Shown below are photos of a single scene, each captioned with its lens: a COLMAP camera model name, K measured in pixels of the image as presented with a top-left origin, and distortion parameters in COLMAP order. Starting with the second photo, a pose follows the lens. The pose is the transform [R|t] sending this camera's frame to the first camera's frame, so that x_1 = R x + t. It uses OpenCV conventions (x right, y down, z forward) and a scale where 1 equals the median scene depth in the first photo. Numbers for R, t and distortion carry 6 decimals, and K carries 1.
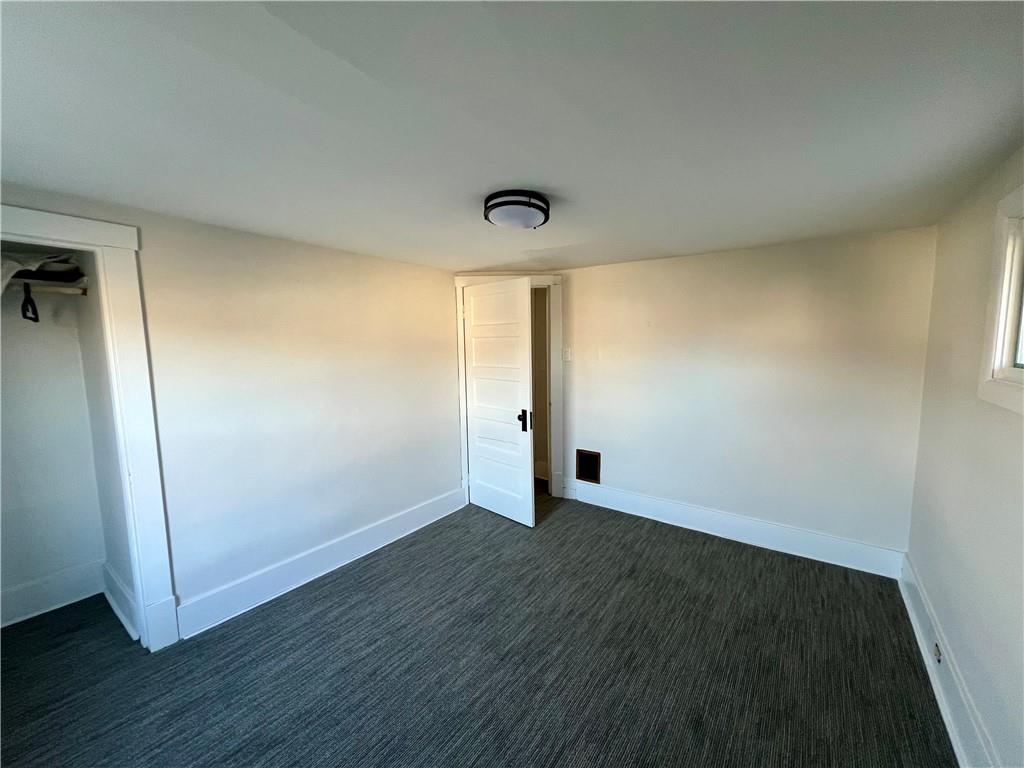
lens RADIAL K [[410.0, 0, 514.1], [0, 410.0, 382.7], [0, 0, 1]] dist [-0.000209, 0.000402]
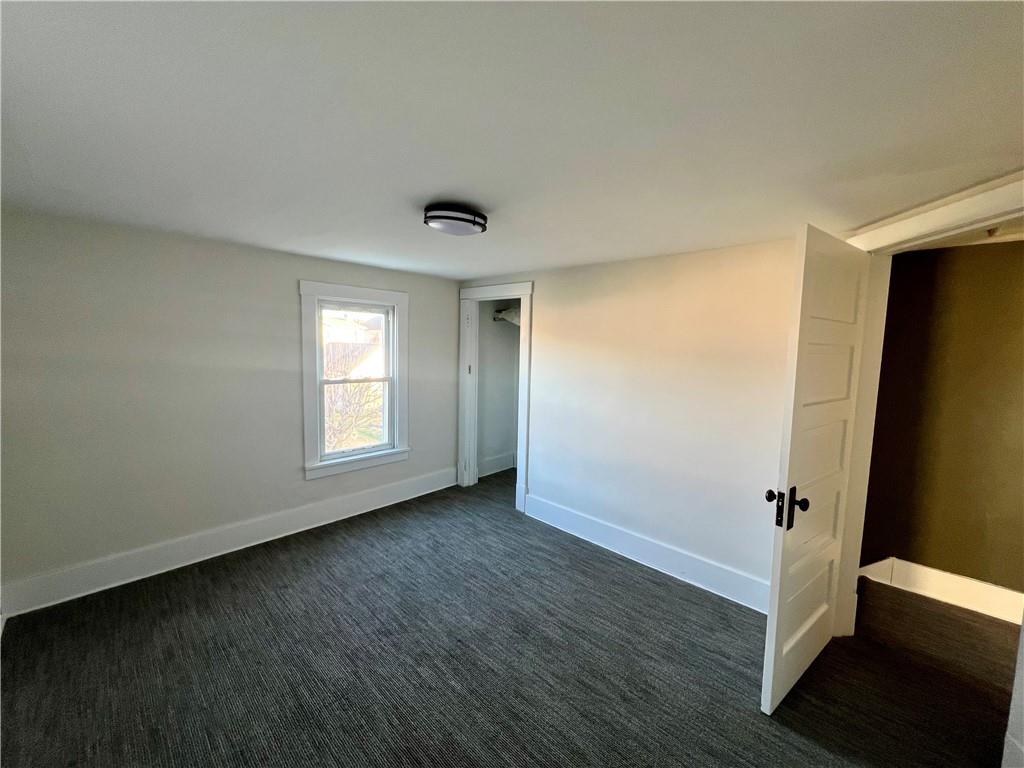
lens RADIAL K [[410.0, 0, 513.6], [0, 410.0, 386.0], [0, 0, 1]] dist [-0.000209, 0.000402]
pose [[-0.138854, 0.108702, -0.984329, 0.809413], [-0.119072, 0.984914, 0.125563, -0.116304], [0.983128, 0.134641, -0.123816, 1.022361]]
